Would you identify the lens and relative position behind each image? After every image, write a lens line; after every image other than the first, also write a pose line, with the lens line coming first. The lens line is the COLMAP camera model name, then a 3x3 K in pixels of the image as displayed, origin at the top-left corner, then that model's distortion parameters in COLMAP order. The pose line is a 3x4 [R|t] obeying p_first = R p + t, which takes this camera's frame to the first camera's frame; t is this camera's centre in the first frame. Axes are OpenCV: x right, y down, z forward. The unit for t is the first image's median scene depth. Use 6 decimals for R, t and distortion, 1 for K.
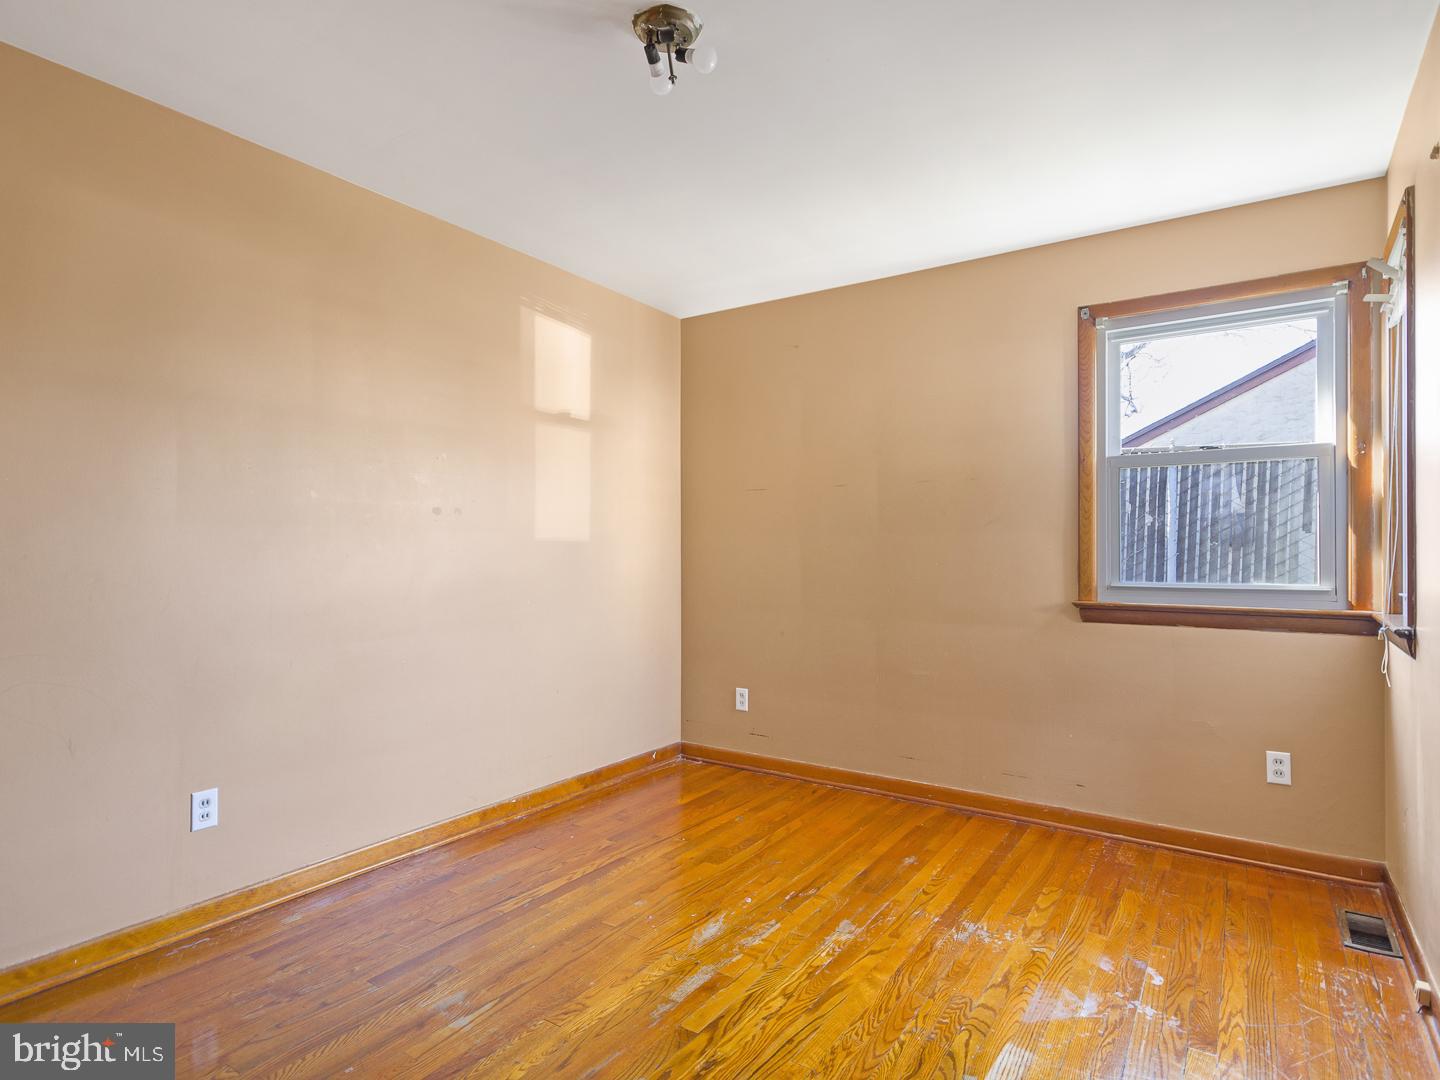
lens RADIAL K [[787.2, 0, 707.2], [0, 787.2, 537.2], [0, 0, 1]] dist [-0.004385, 0.004646]
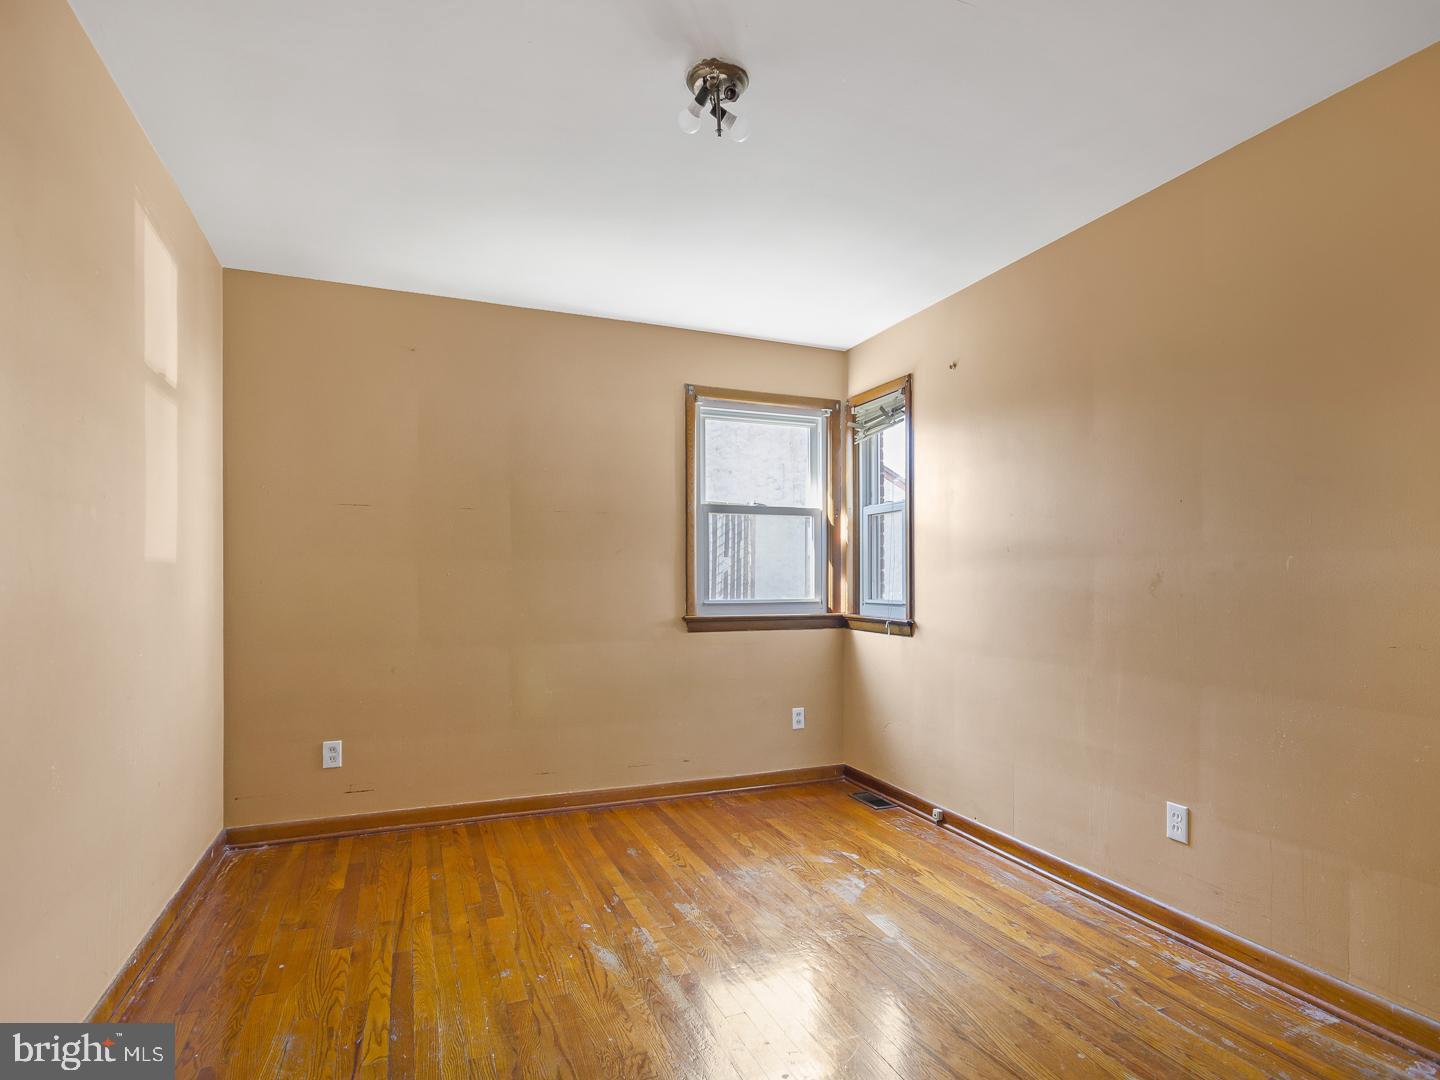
lens RADIAL K [[787.2, 0, 759.0], [0, 787.2, 564.8], [0, 0, 1]] dist [-0.004385, 0.004646]
pose [[0.528467, 0.011877, 0.848871, -0.599215], [-0.016729, 0.999854, -0.003574, 0.001042], [-0.848789, -0.012312, 0.528588, 0.252174]]
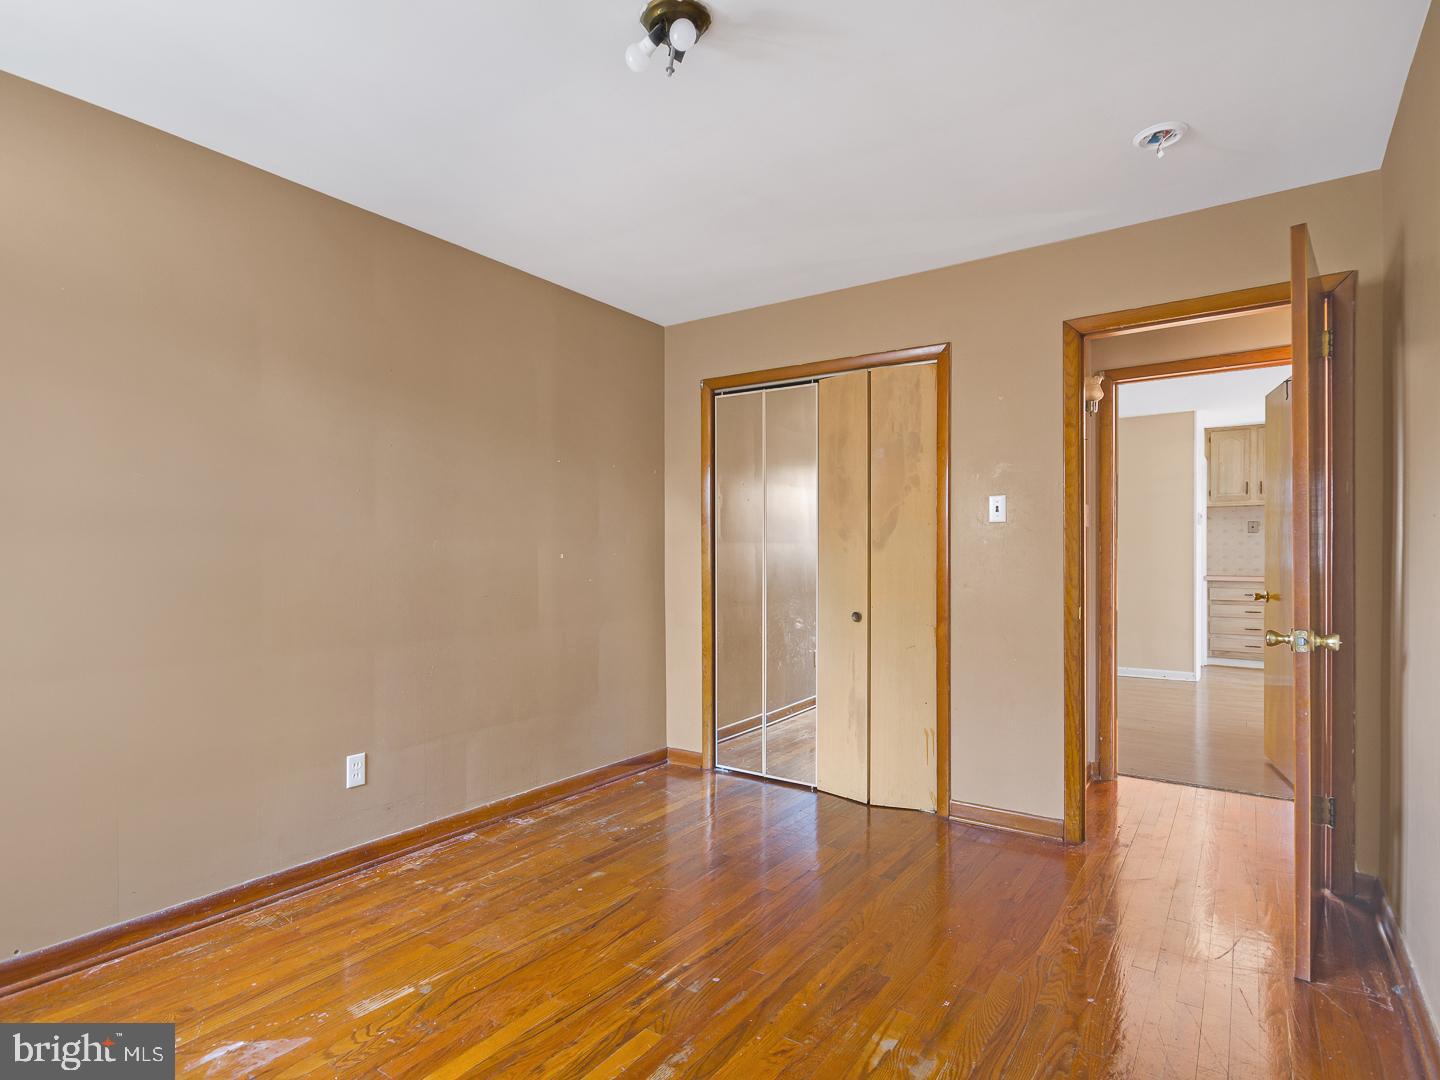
lens RADIAL K [[787.2, 0, 669.2], [0, 787.2, 554.3], [0, 0, 1]] dist [-0.004385, 0.004646]
pose [[-0.999267, -0.003305, 0.038148, -0.050291], [-0.003927, 0.999860, -0.016236, 0.018160], [-0.038089, -0.016374, -0.999140, 1.280924]]
